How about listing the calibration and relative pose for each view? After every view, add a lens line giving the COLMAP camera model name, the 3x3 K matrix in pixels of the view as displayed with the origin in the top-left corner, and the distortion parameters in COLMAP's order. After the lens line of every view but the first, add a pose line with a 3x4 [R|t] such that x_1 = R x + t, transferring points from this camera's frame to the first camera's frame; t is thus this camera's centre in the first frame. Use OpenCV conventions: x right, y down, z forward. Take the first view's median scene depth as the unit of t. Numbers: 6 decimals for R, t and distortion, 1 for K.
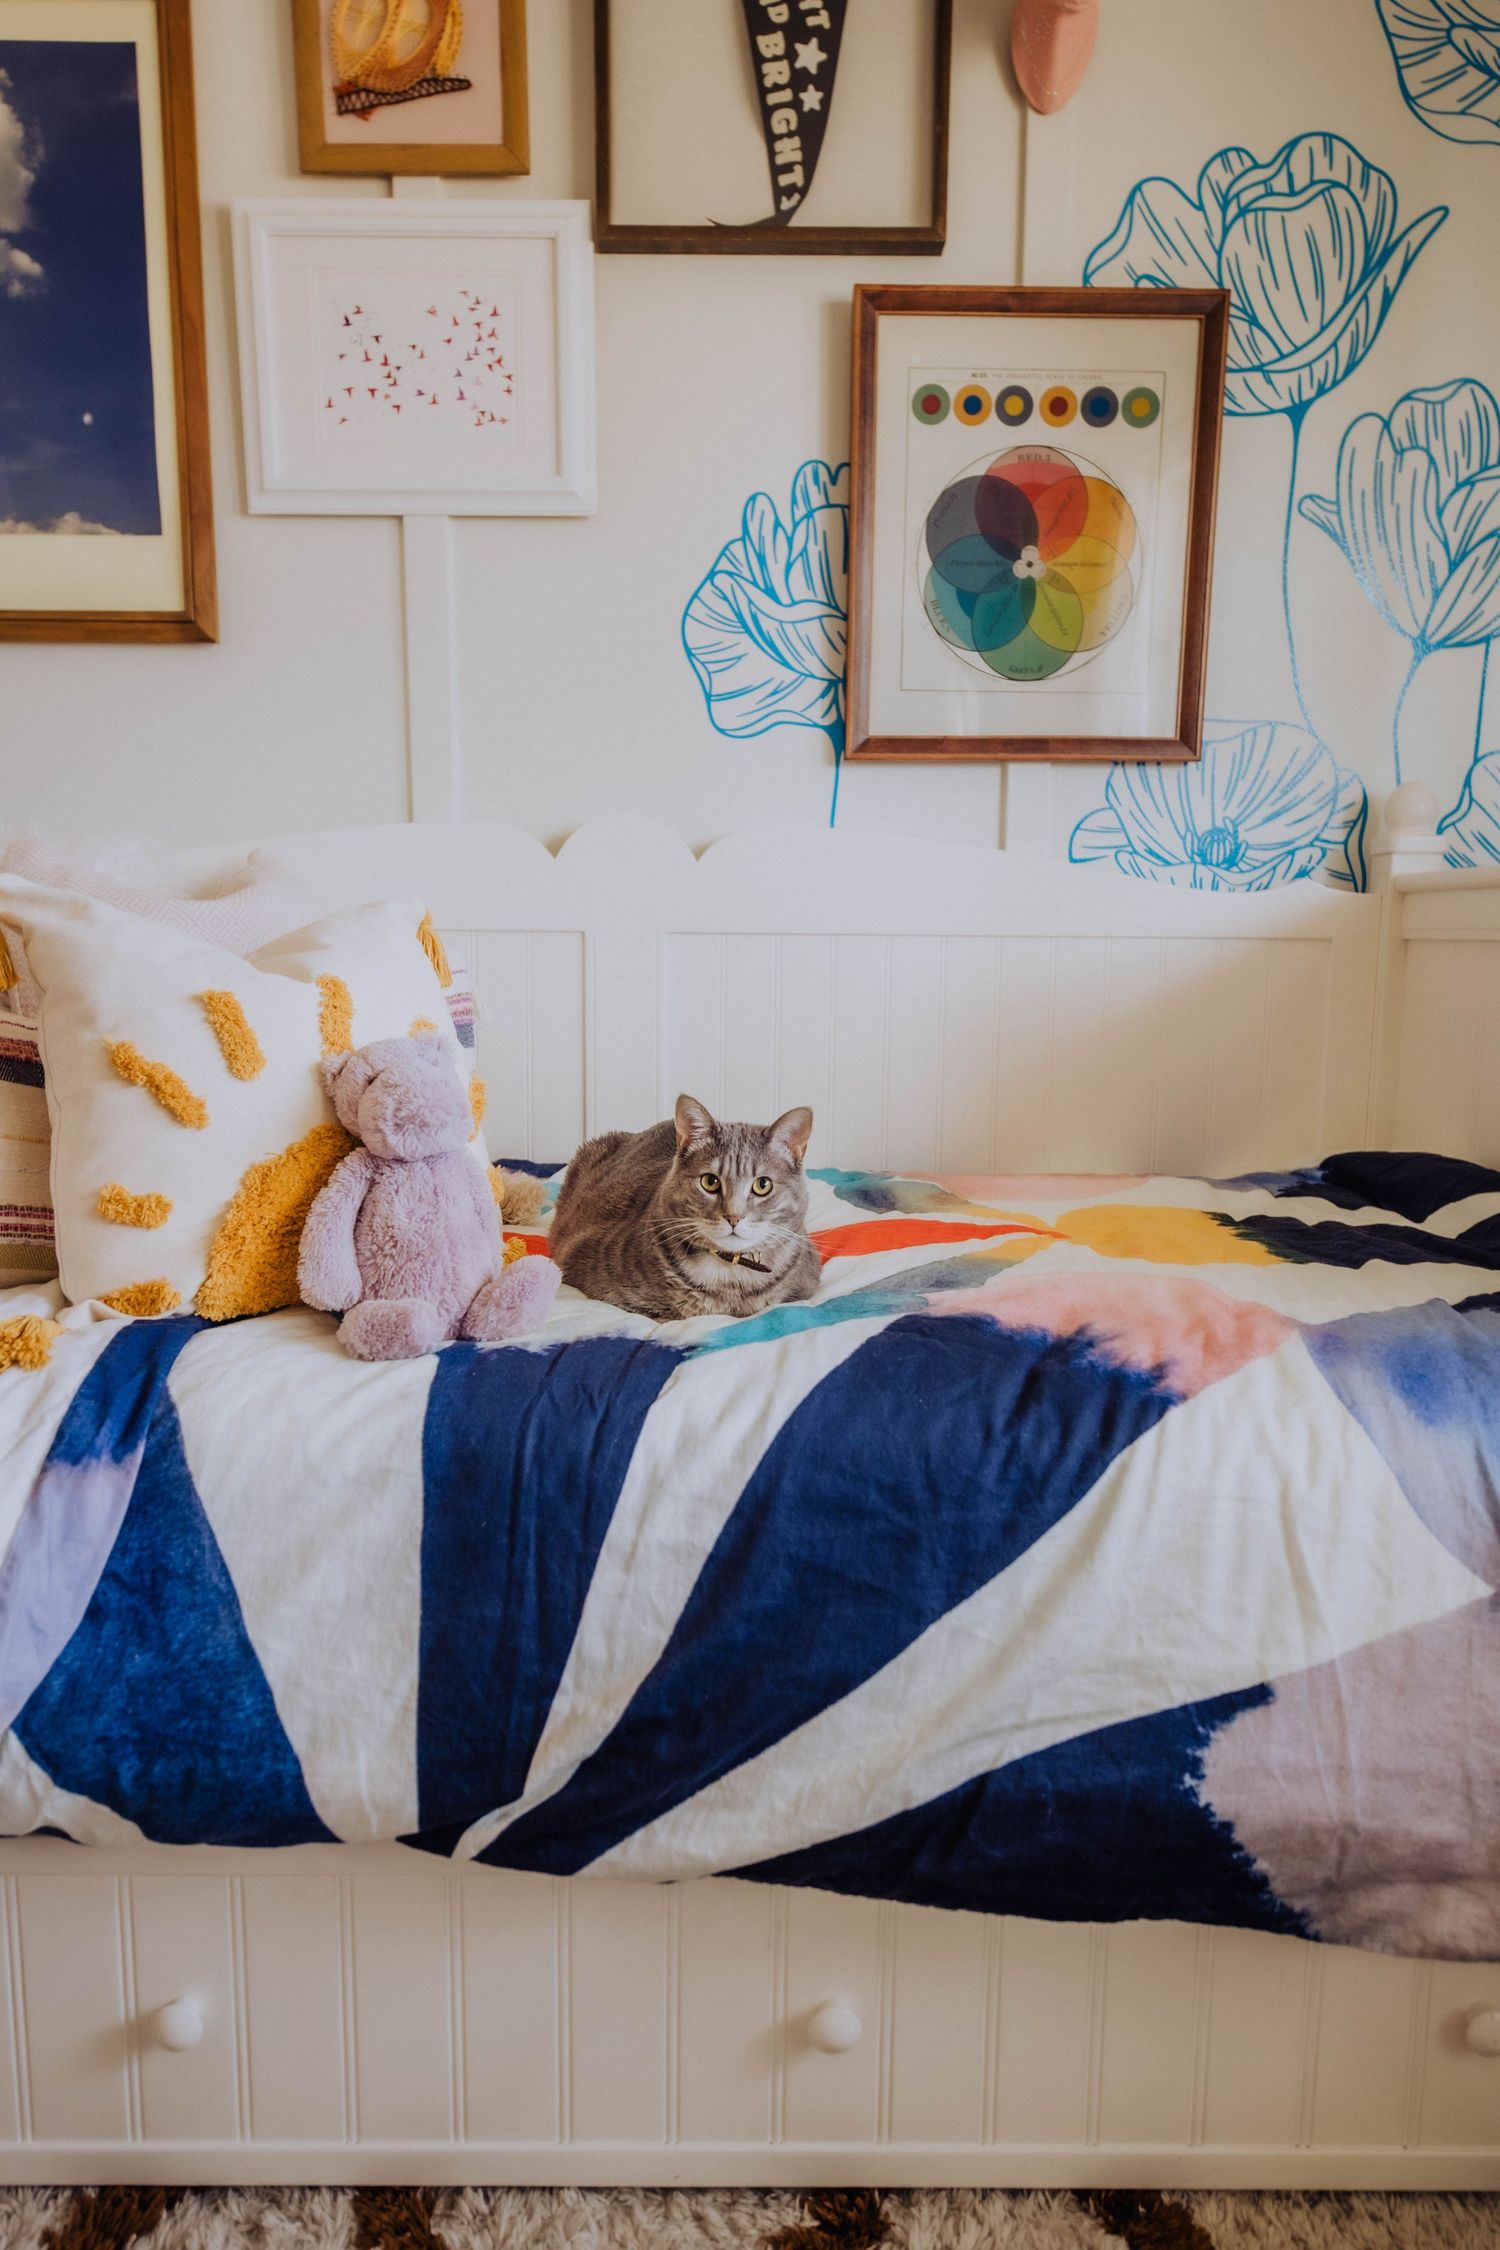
lens RADIAL K [[1512.5, 0, 750.0], [0, 1512.5, 1125.0], [0, 0, 1]] dist [0.006535, -0.001437]
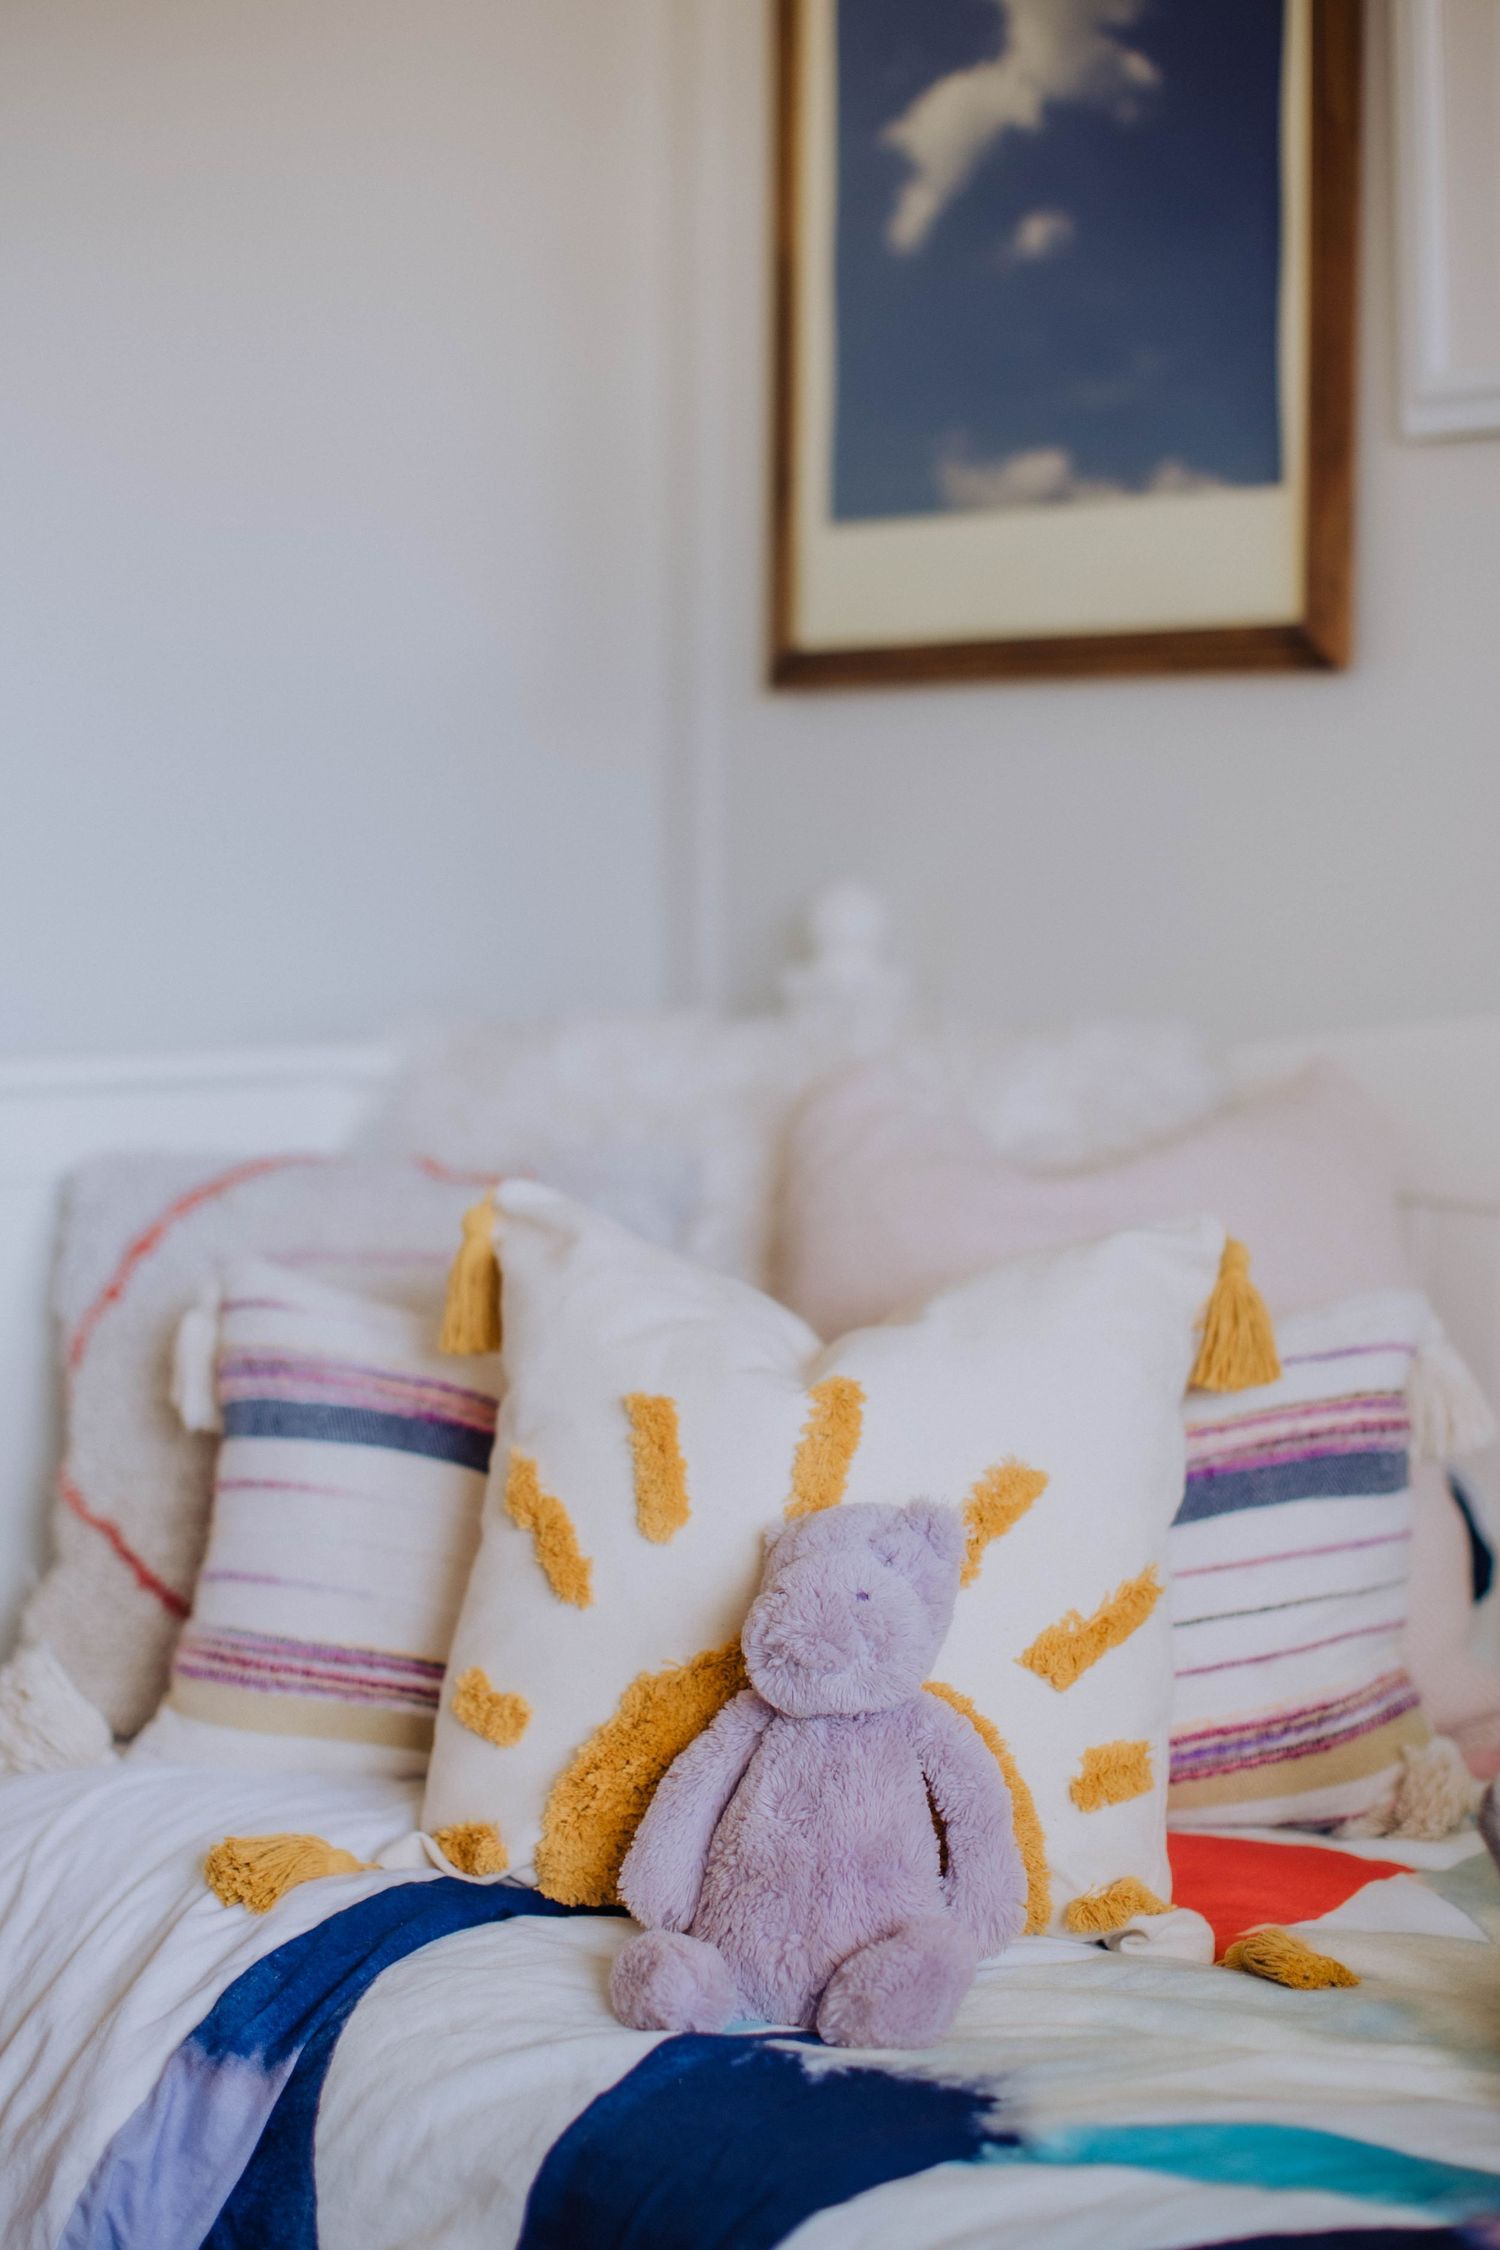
lens RADIAL K [[3537.8, 0, 800.6], [0, 3537.8, 1133.4], [0, 0, 1]] dist [-0.177006, 0.317976]
pose [[0.650732, 0.063545, -0.756644, 0.505371], [-0.113483, 0.993439, -0.014166, -0.115111], [0.750779, 0.095085, 0.653674, 0.038606]]
